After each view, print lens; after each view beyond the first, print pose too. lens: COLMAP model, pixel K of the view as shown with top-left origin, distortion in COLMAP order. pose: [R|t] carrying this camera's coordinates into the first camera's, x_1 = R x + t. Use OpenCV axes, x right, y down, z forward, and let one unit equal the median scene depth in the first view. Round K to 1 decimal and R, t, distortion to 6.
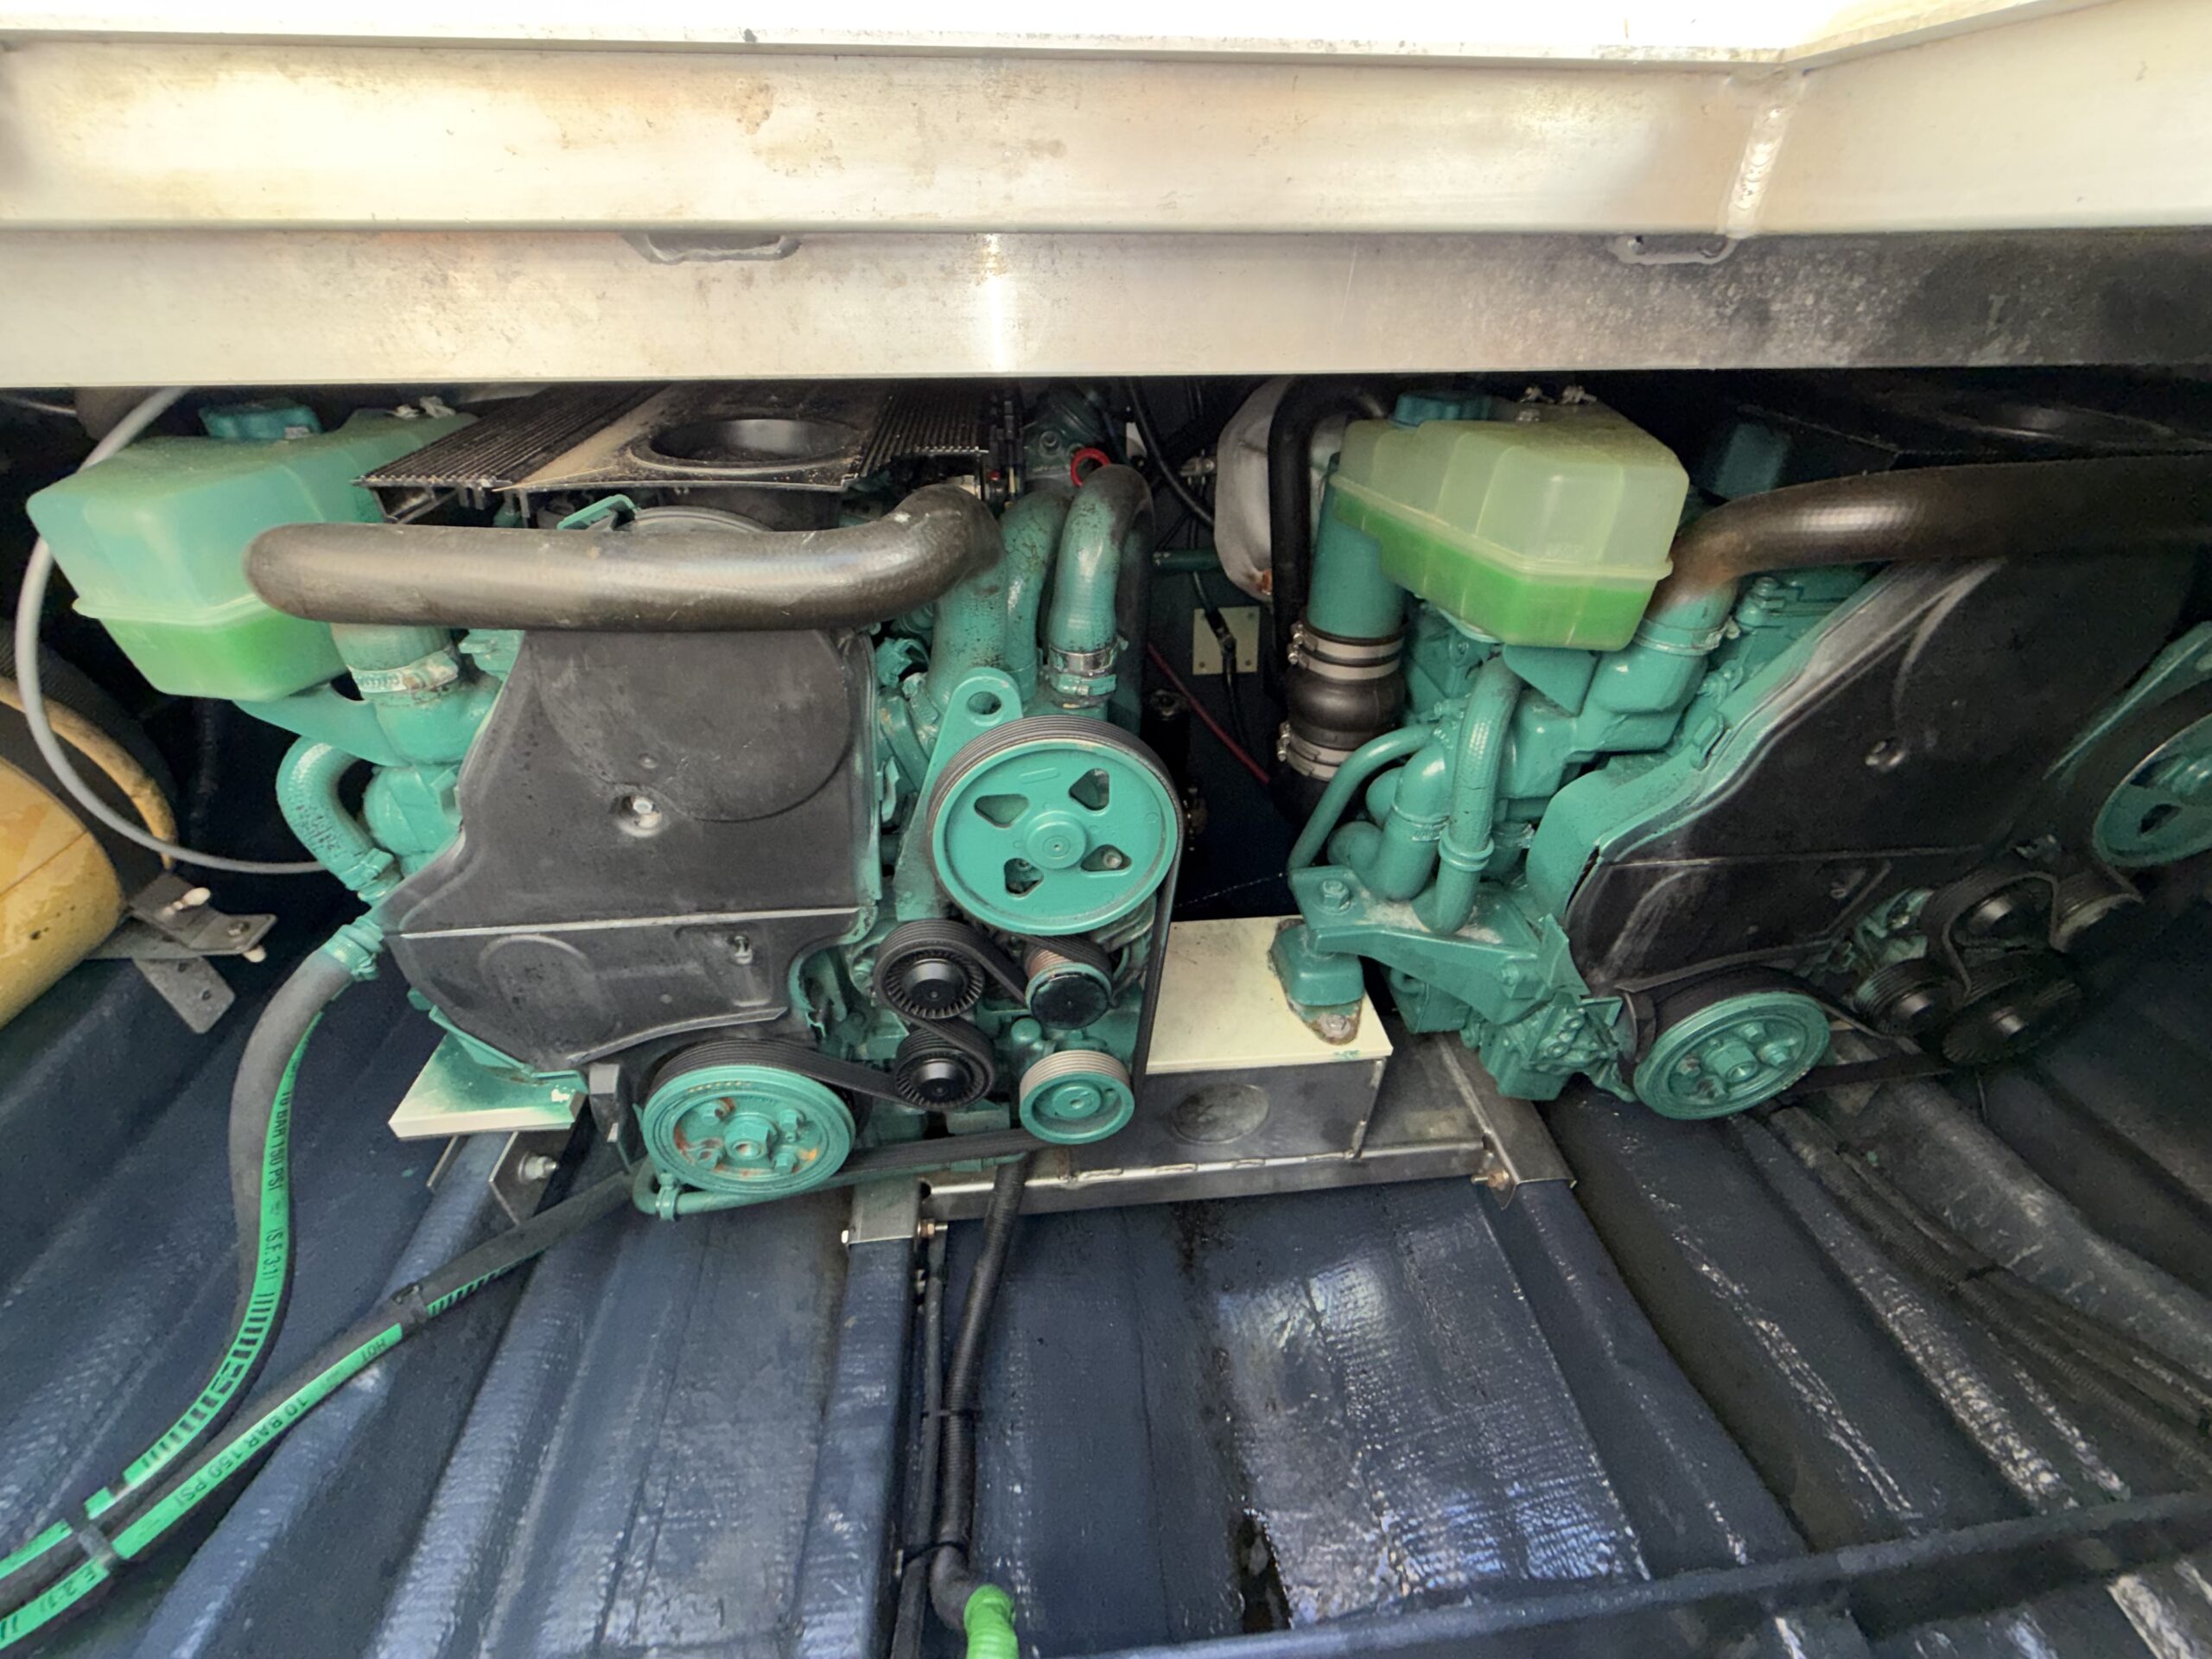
lens RADIAL K [[877.2, 0, 1100.5], [0, 877.2, 826.9], [0, 0, 1]] dist [-0.001229, -0.000332]
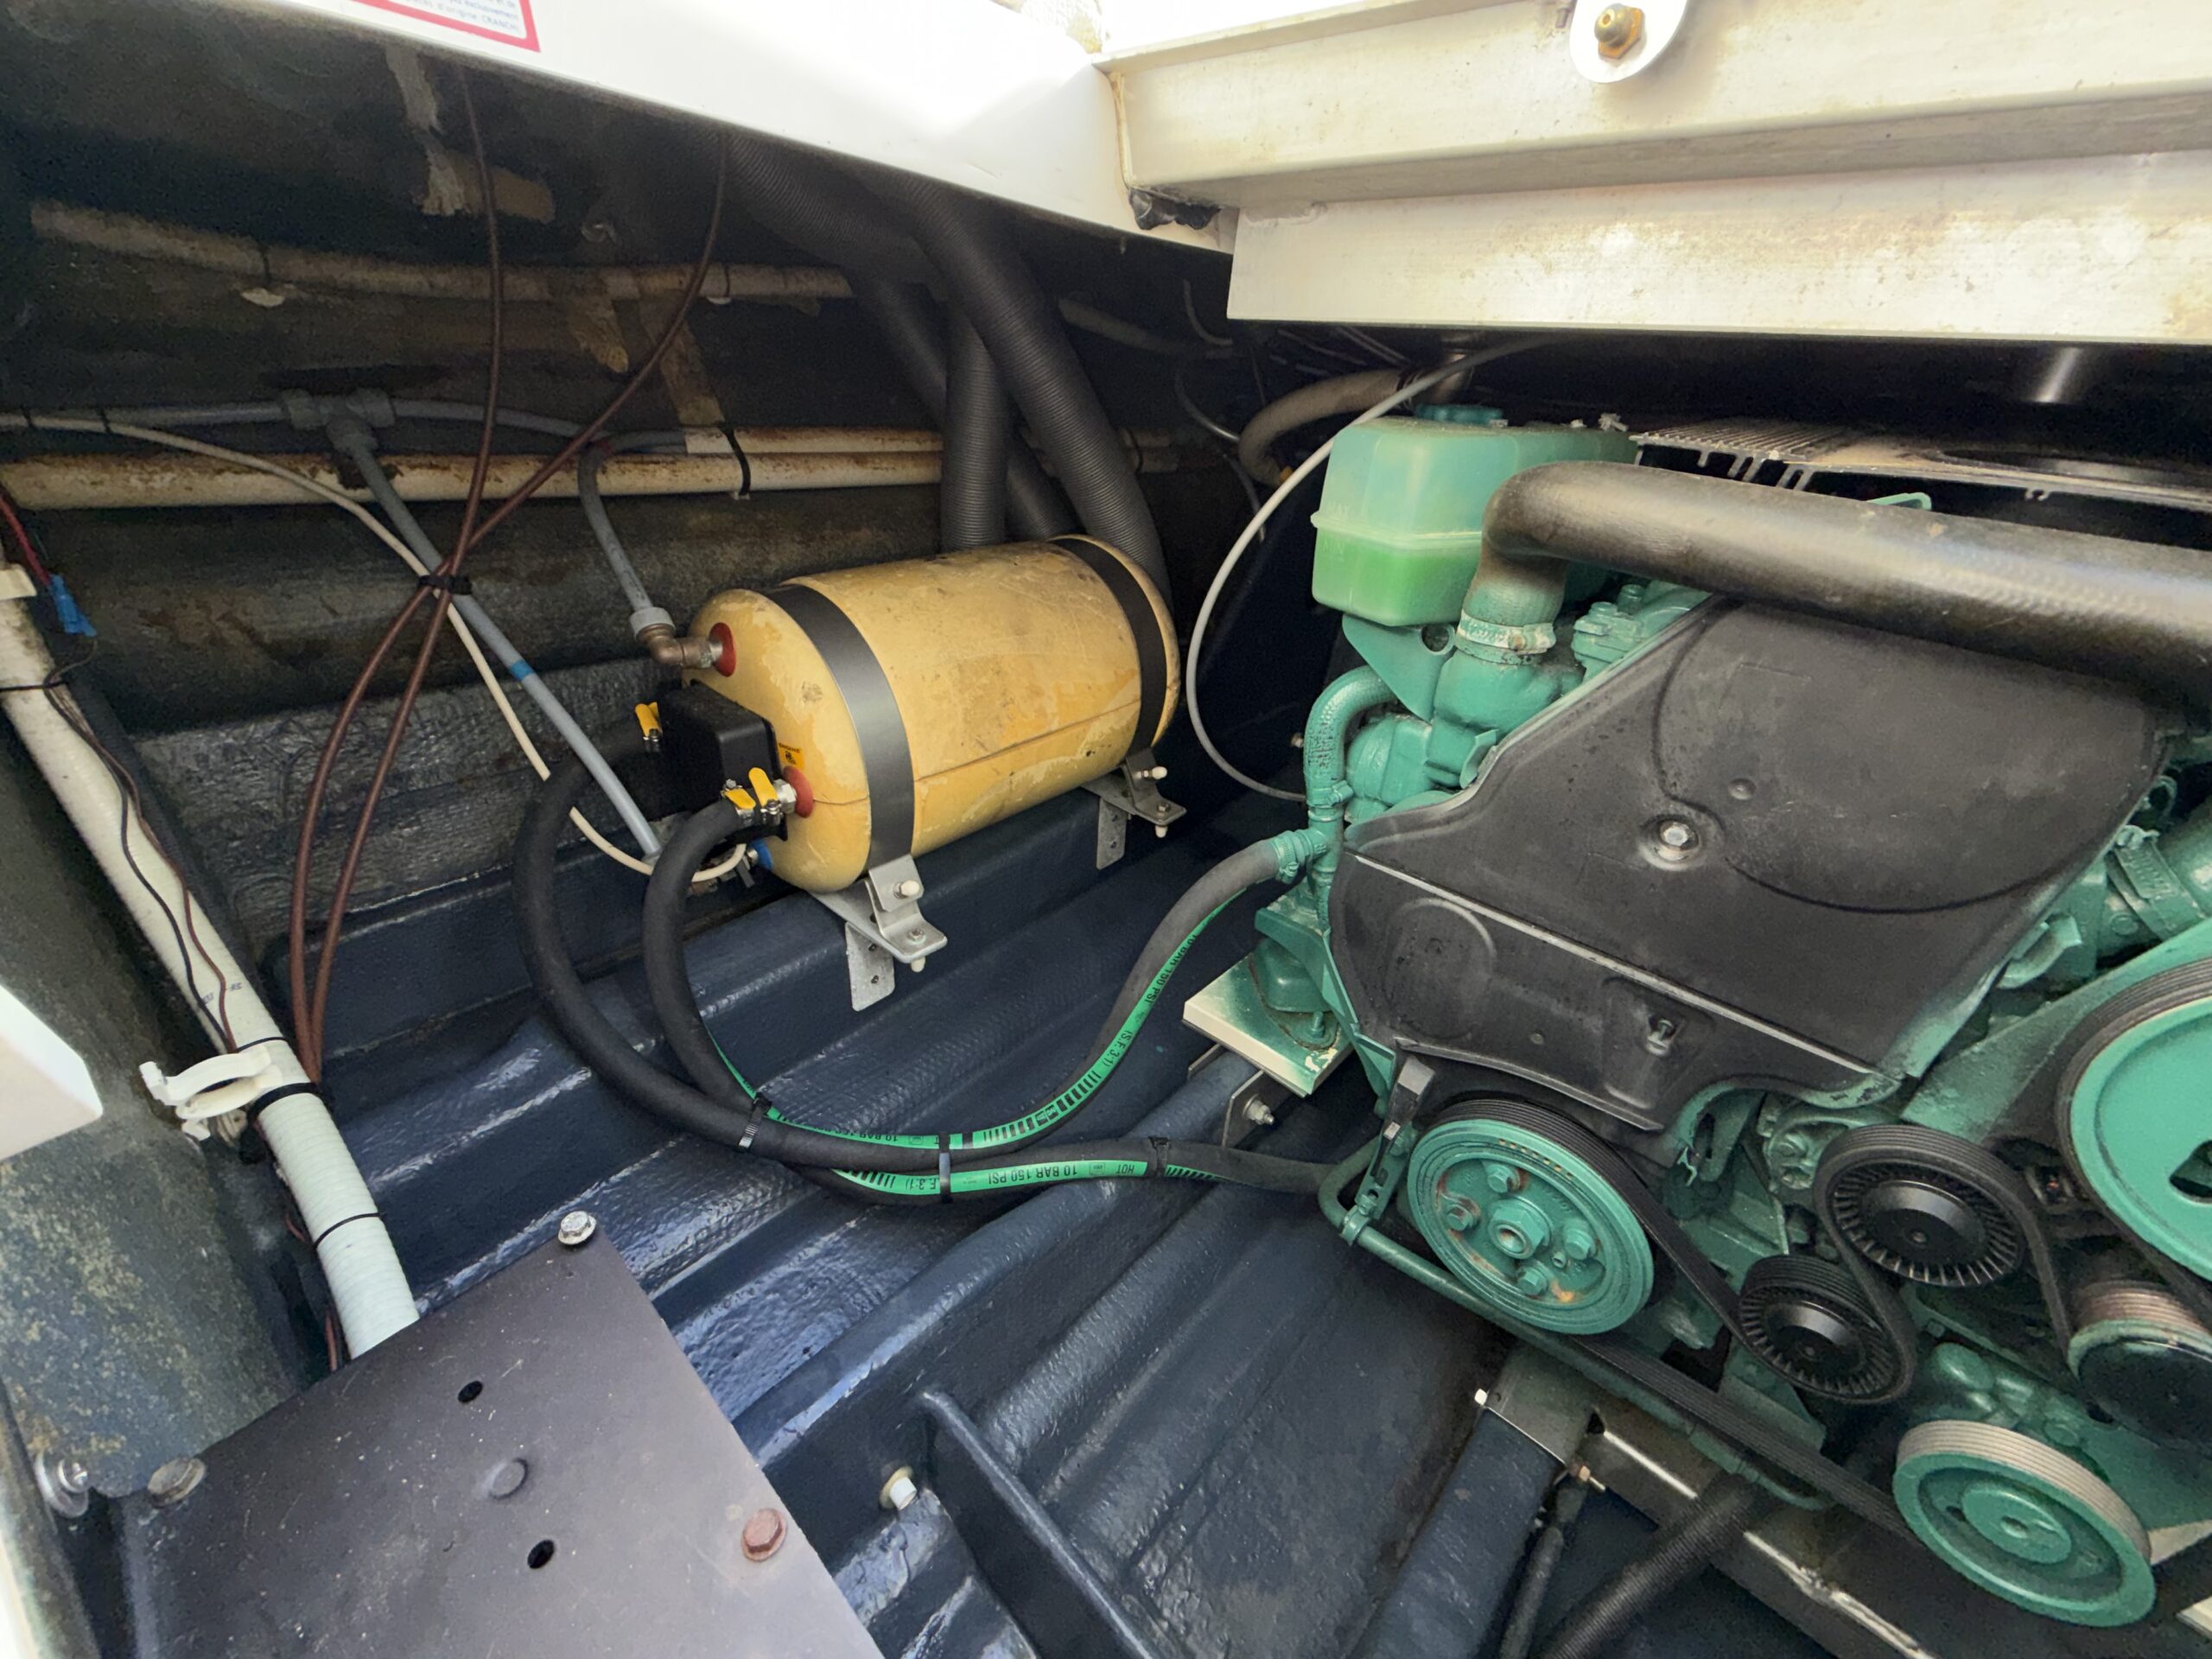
lens RADIAL K [[877.2, 0, 1102.3], [0, 877.2, 827.4], [0, 0, 1]] dist [-0.001229, -0.000332]
pose [[0.663647, 0.382235, -0.643016, -0.268160], [-0.469058, 0.882246, 0.040335, 0.161468], [0.582716, 0.274843, 0.764790, -0.013779]]
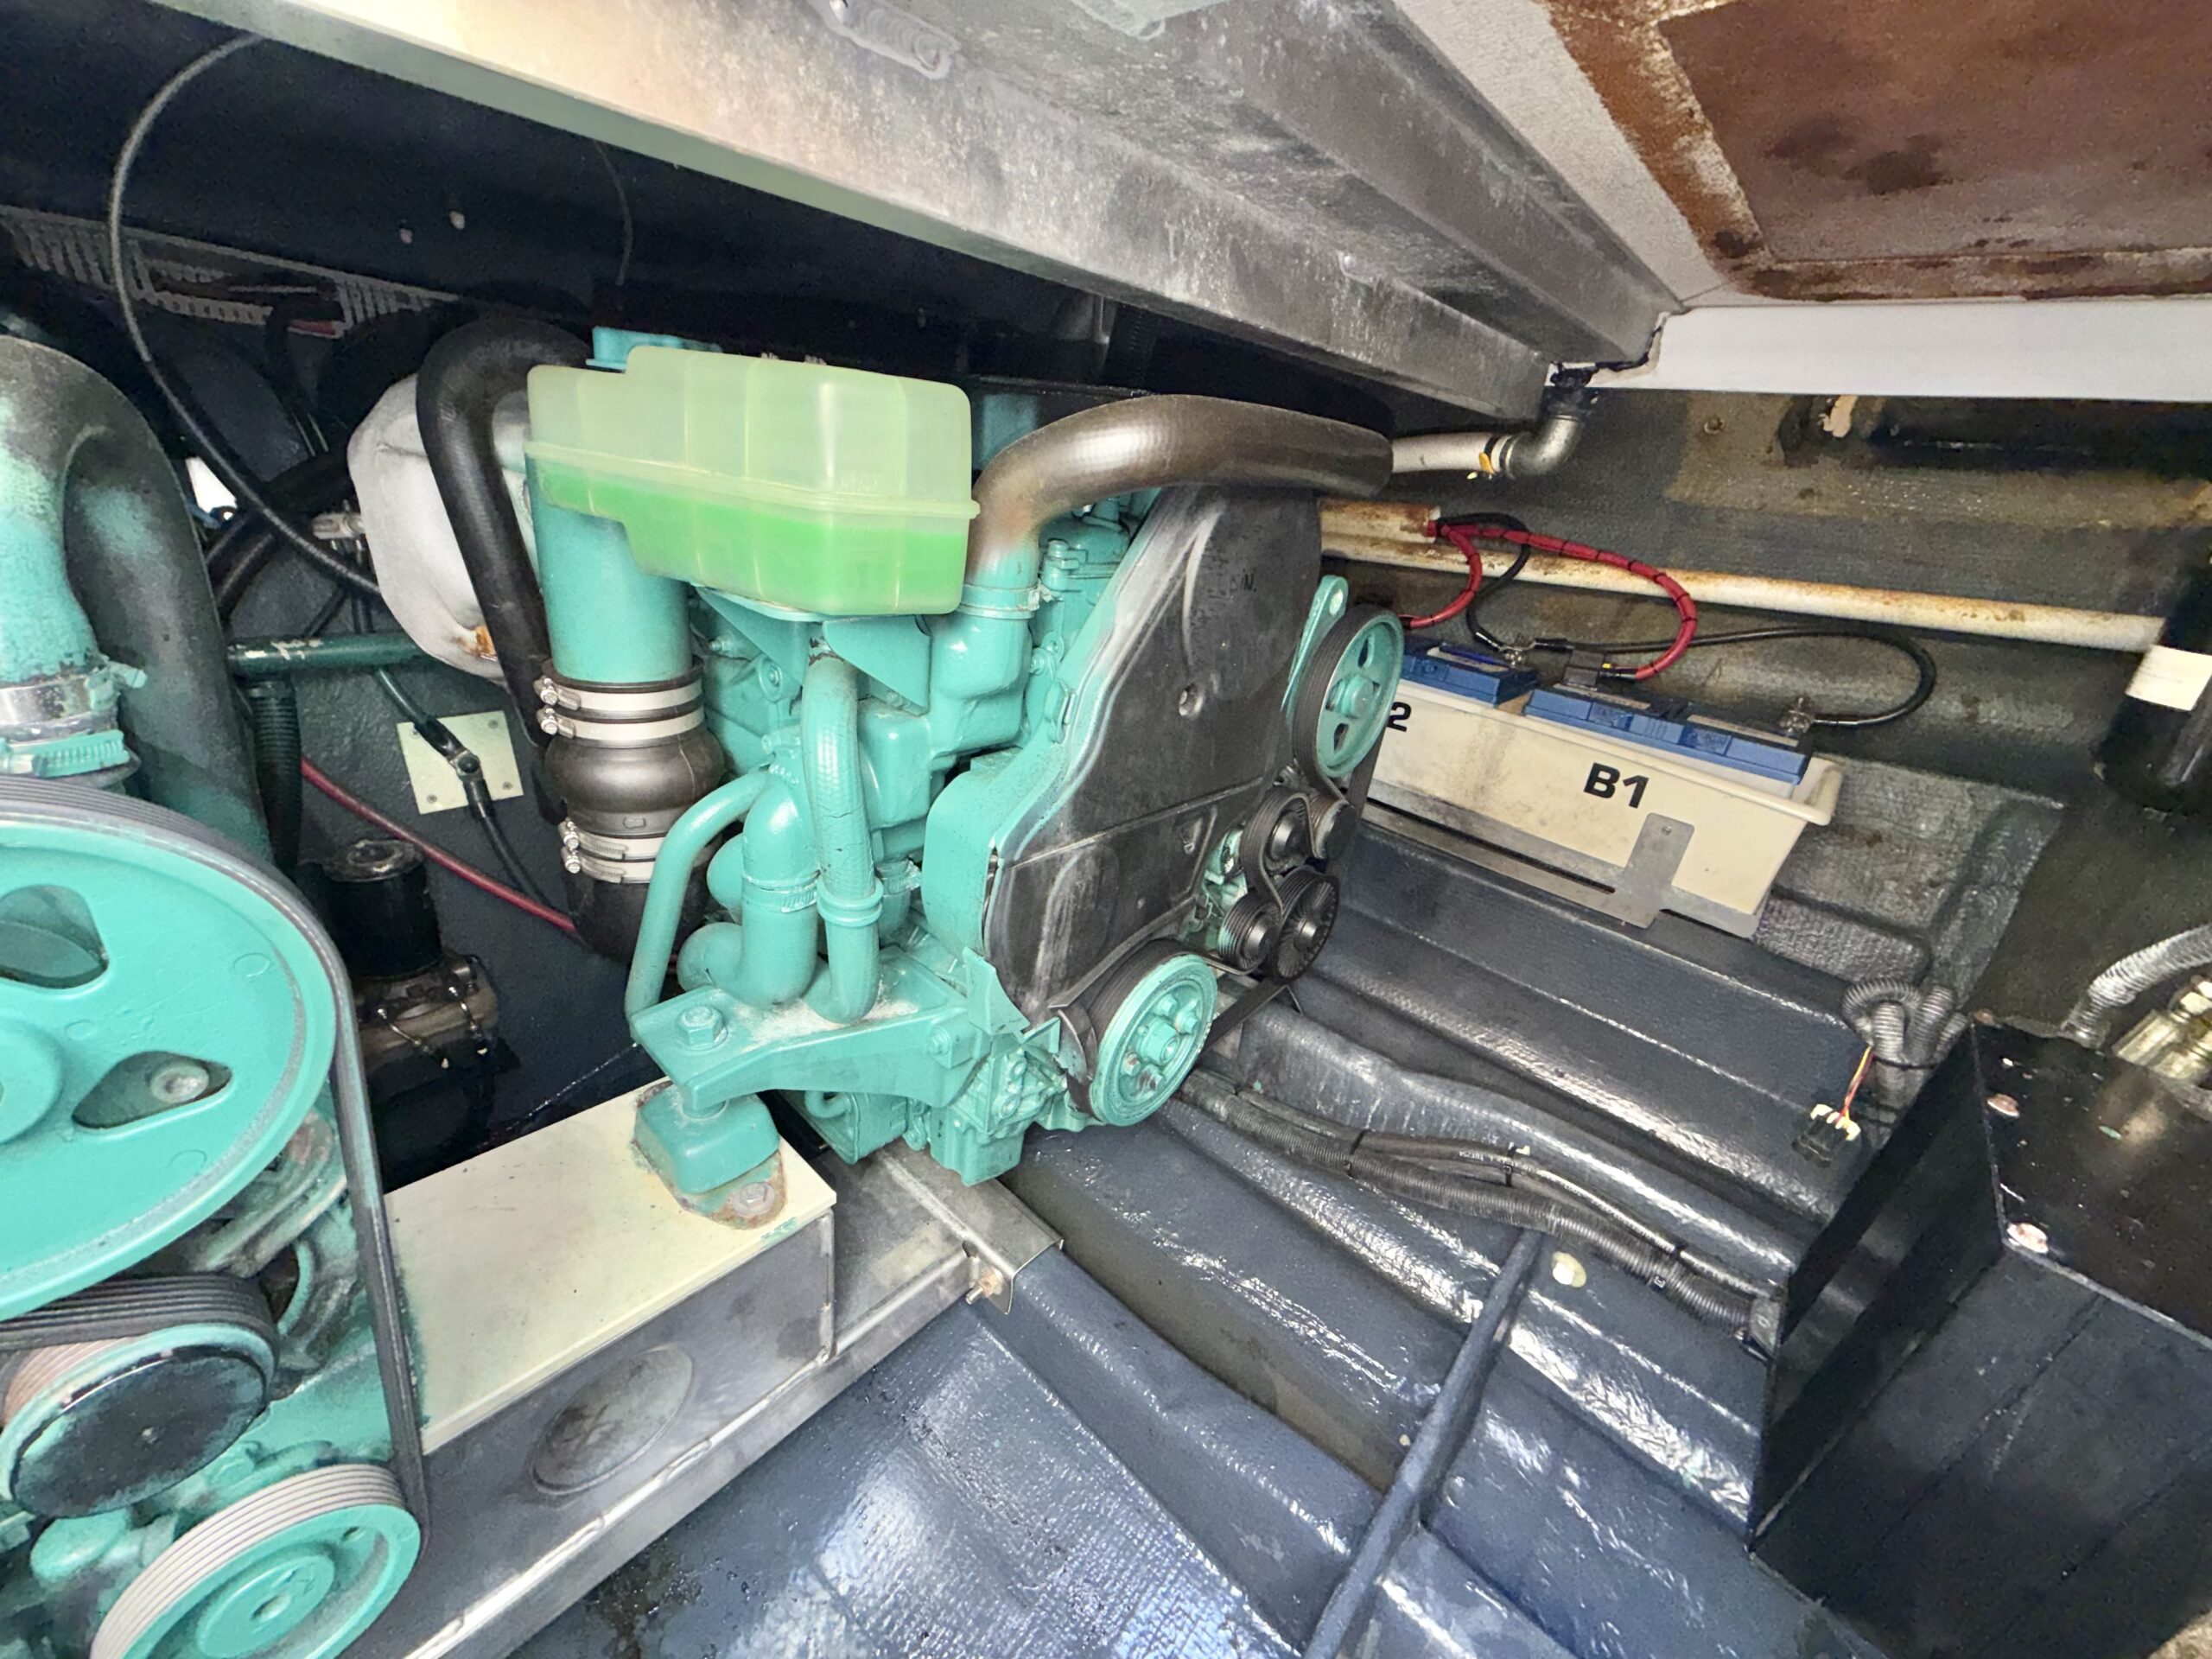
lens RADIAL K [[877.2, 0, 1098.2], [0, 877.2, 827.2], [0, 0, 1]] dist [-0.001229, -0.000332]
pose [[0.729867, -0.199034, 0.653972, 0.081081], [0.300145, 0.952832, -0.044986, 0.065669], [-0.614172, 0.229120, 0.755180, 0.265880]]
